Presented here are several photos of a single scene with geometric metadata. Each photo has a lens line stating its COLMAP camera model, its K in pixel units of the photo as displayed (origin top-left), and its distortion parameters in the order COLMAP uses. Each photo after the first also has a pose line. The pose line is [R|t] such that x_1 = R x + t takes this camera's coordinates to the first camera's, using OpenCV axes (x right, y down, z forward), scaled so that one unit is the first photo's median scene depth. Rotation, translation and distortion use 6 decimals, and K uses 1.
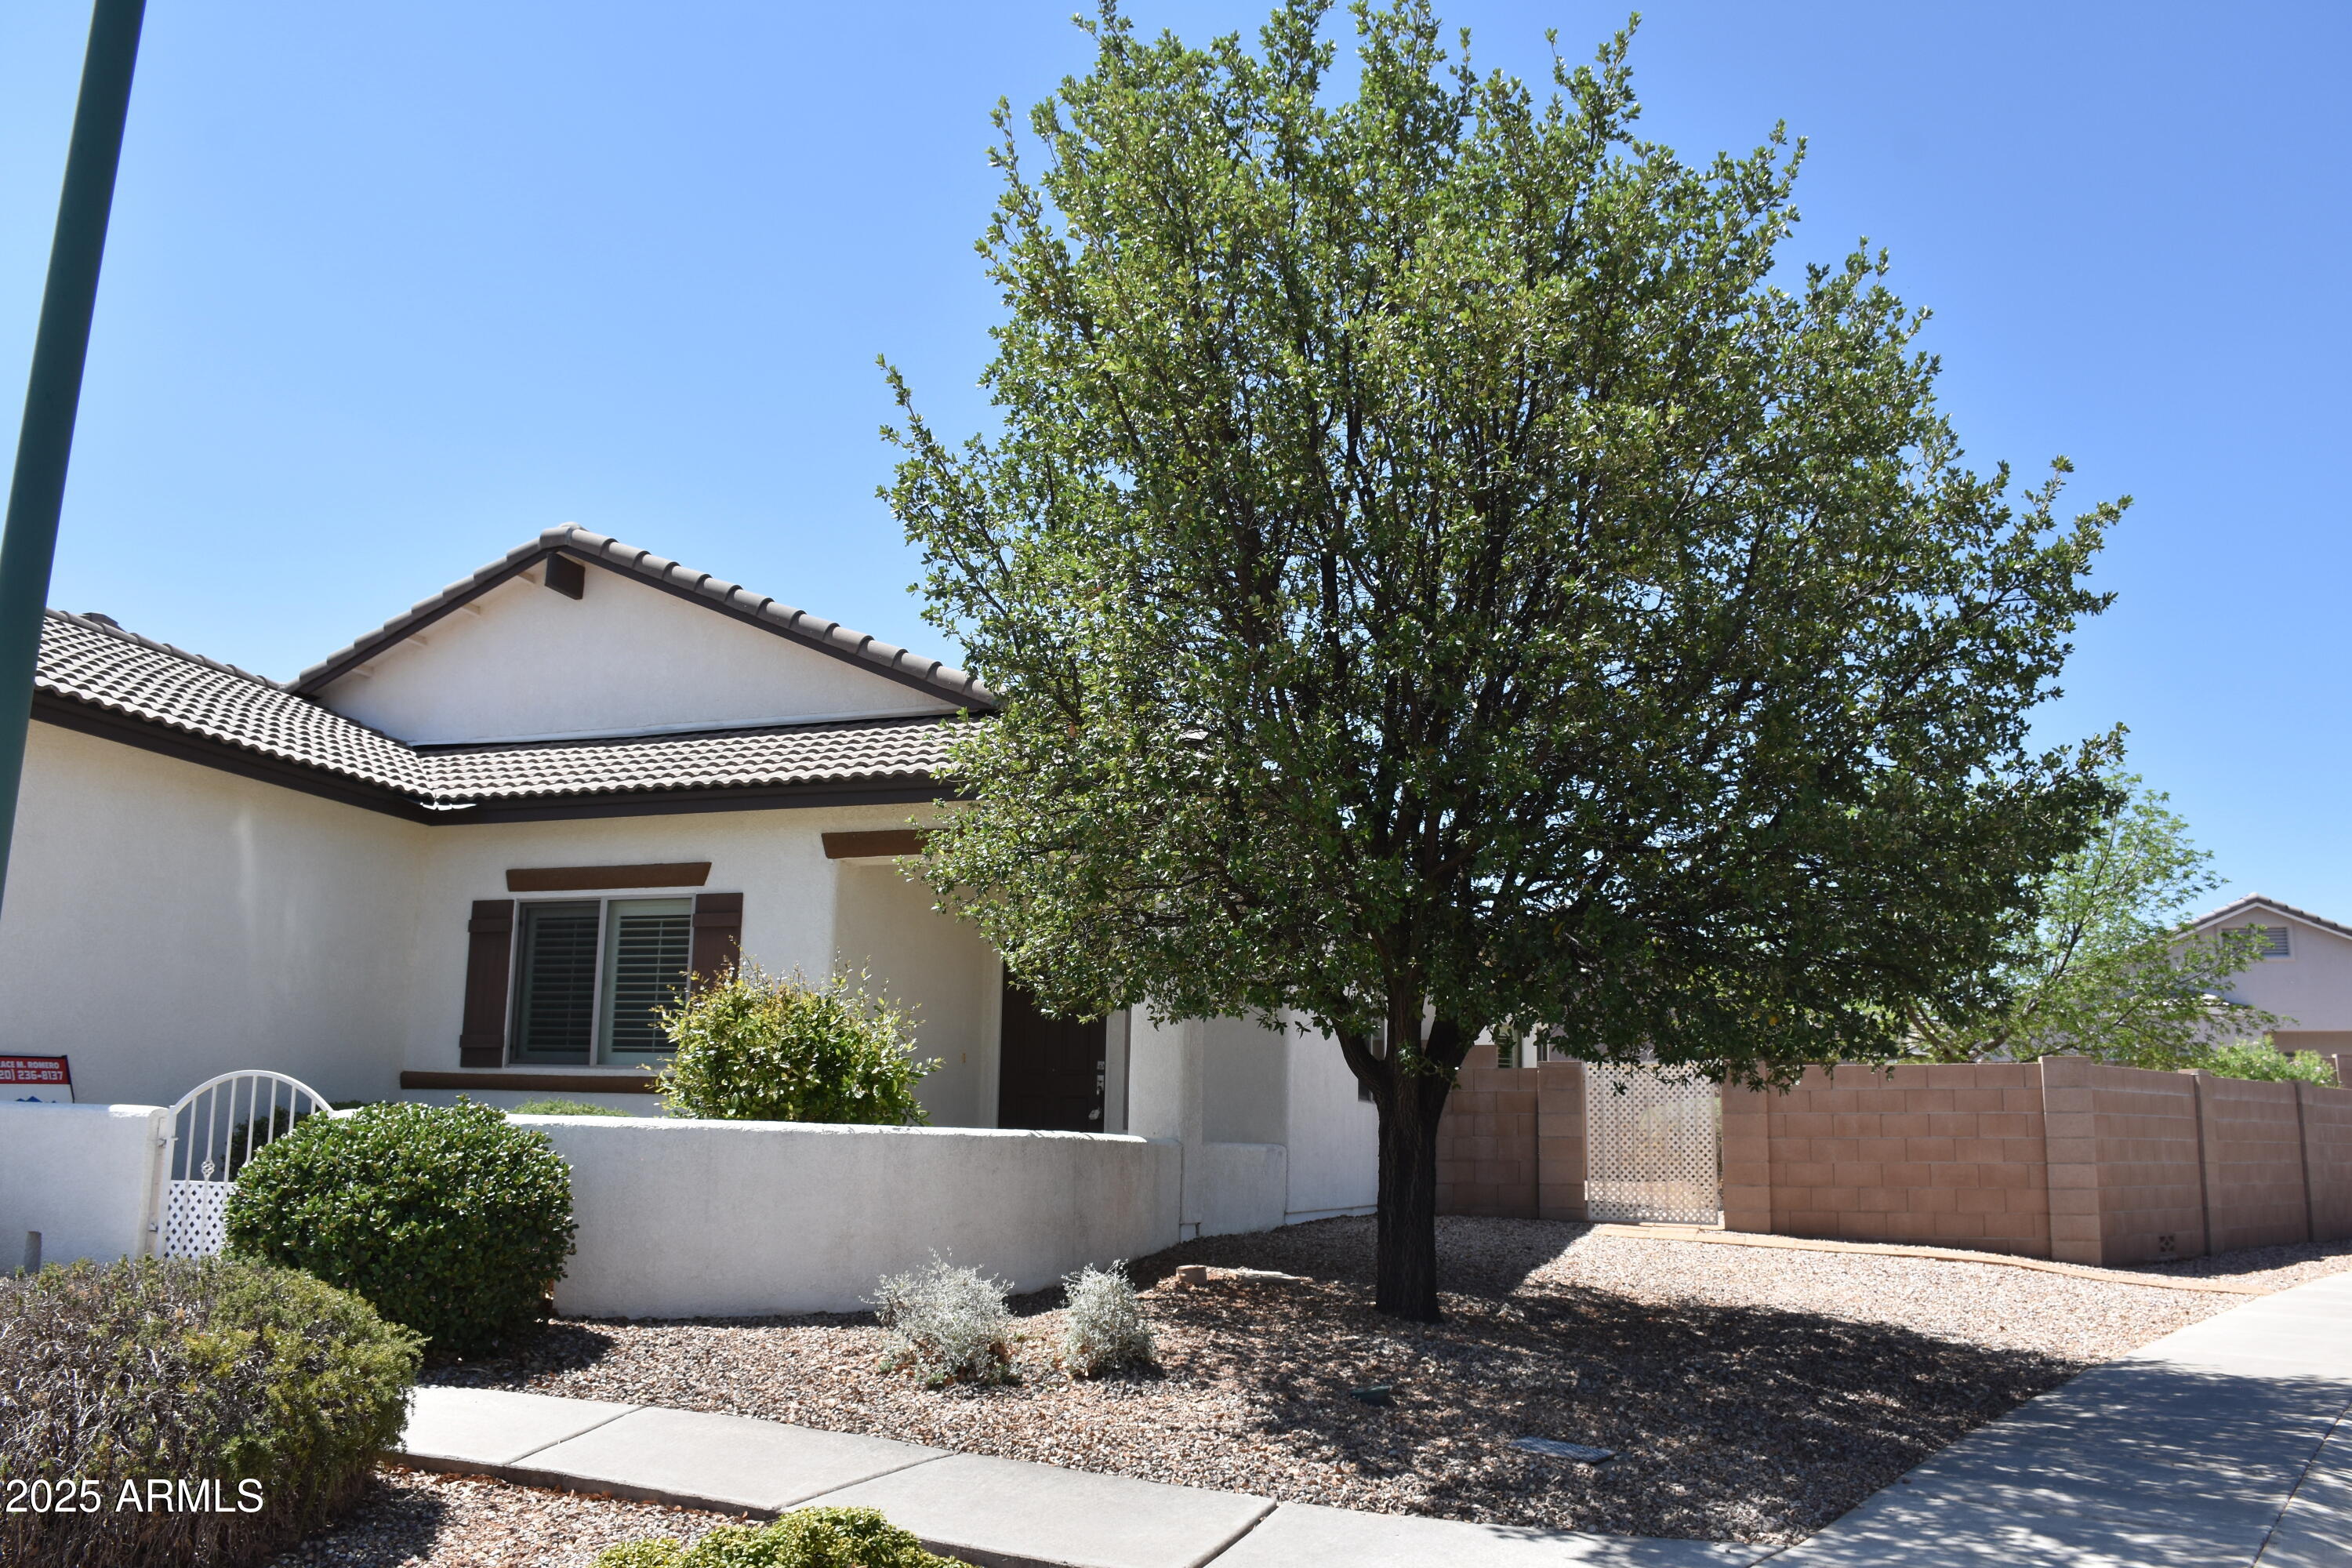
lens RADIAL K [[1838.8, 0, 1163.3], [0, 1838.8, 794.0], [0, 0, 1]] dist [-0.149501, 0.097840]
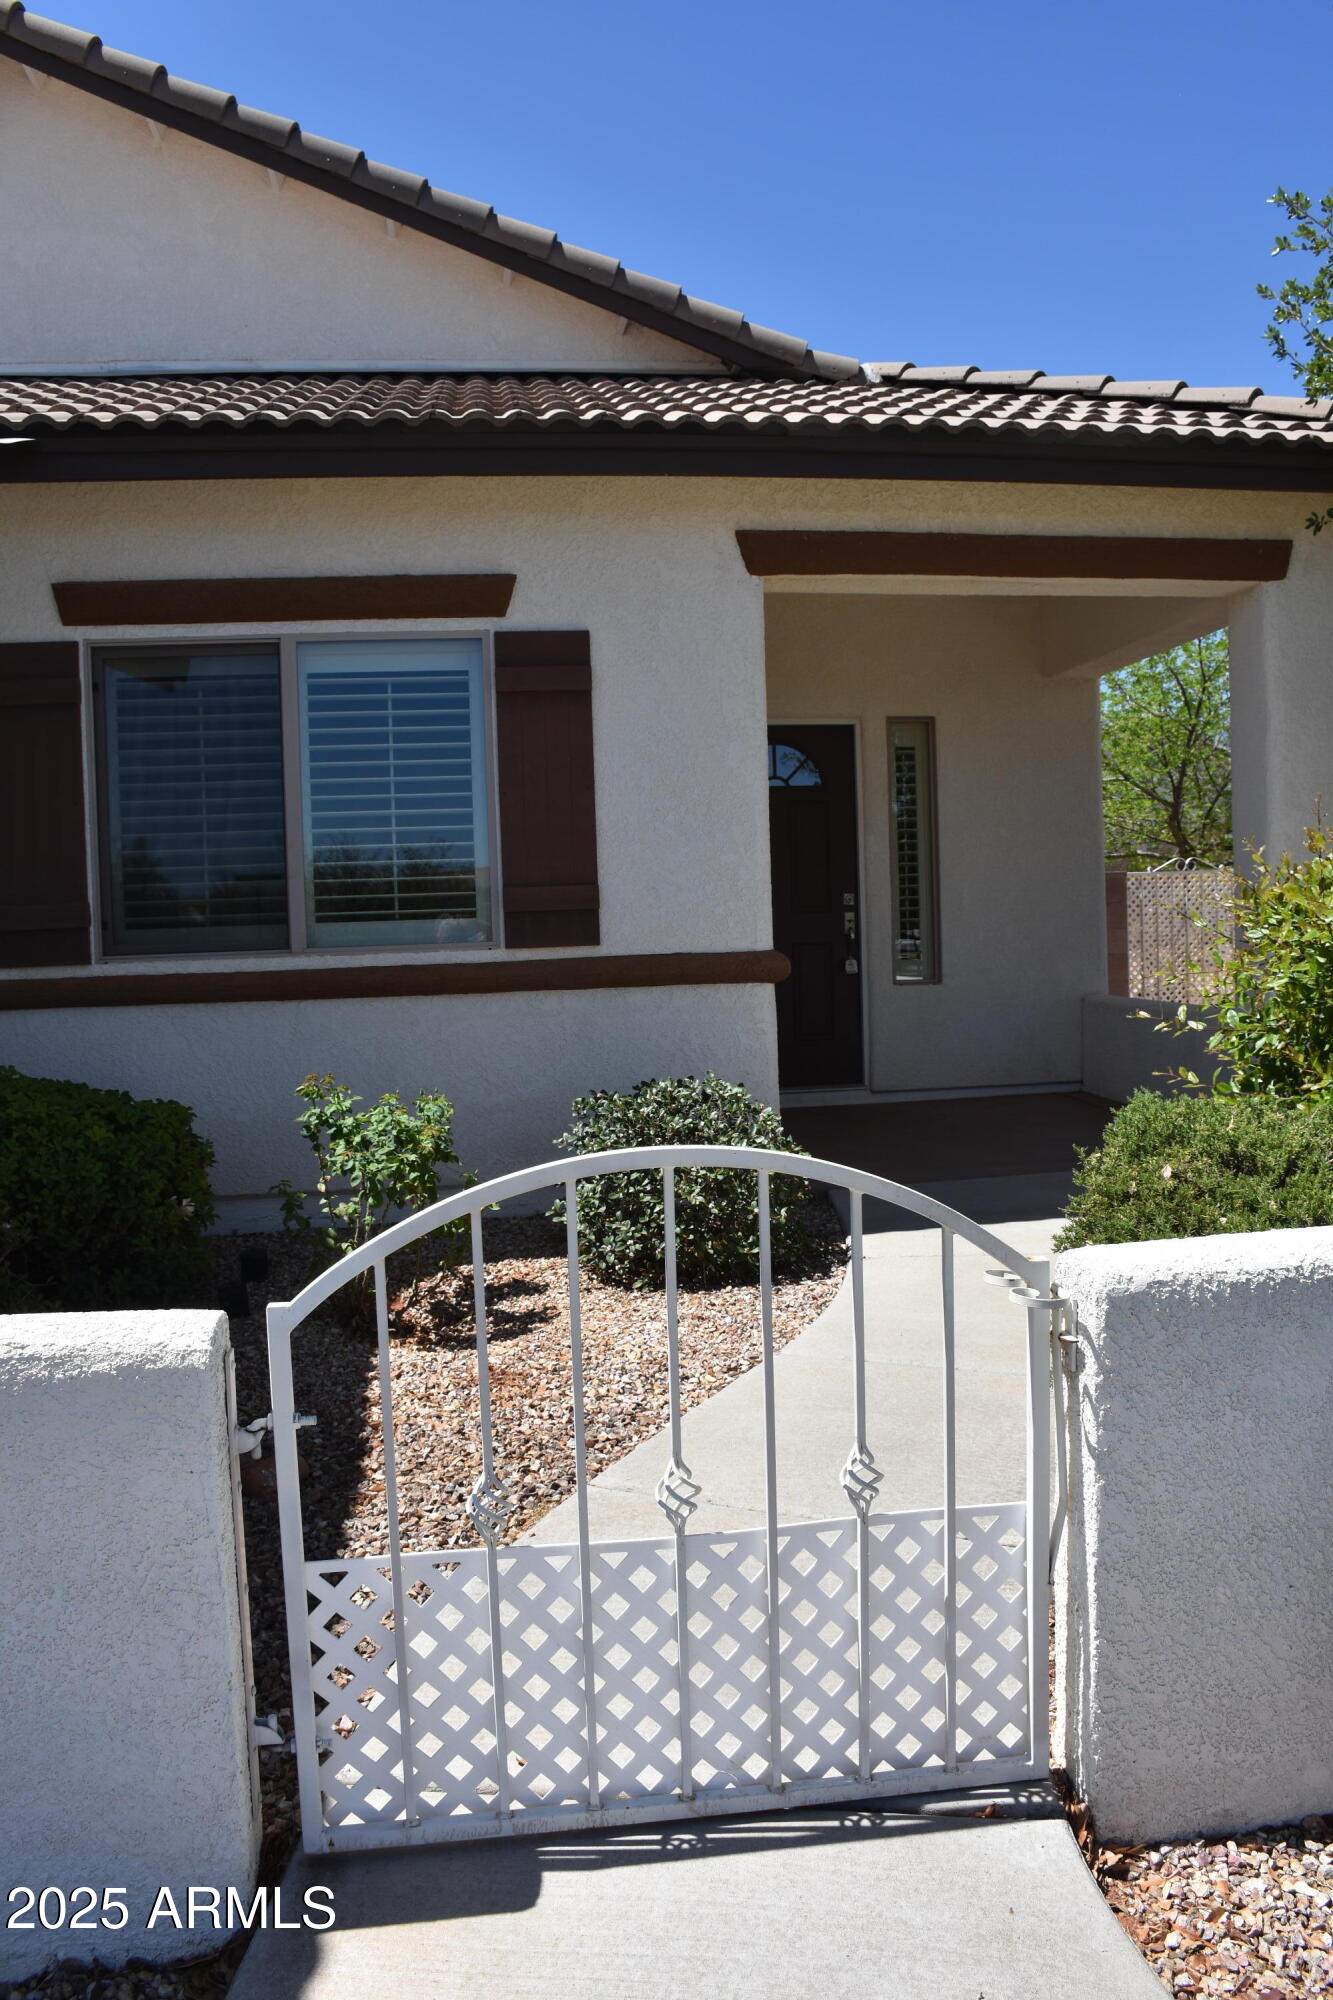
lens RADIAL K [[1563.6, 0, 666.5], [0, 1563.6, 1000.0], [0, 0, 1]] dist [-0.149501, 0.097840]
pose [[0.904287, -0.063336, 0.422201, -0.411465], [-0.038920, 0.972586, 0.229262, 0.053762], [-0.425147, -0.223751, 0.877032, 0.541545]]
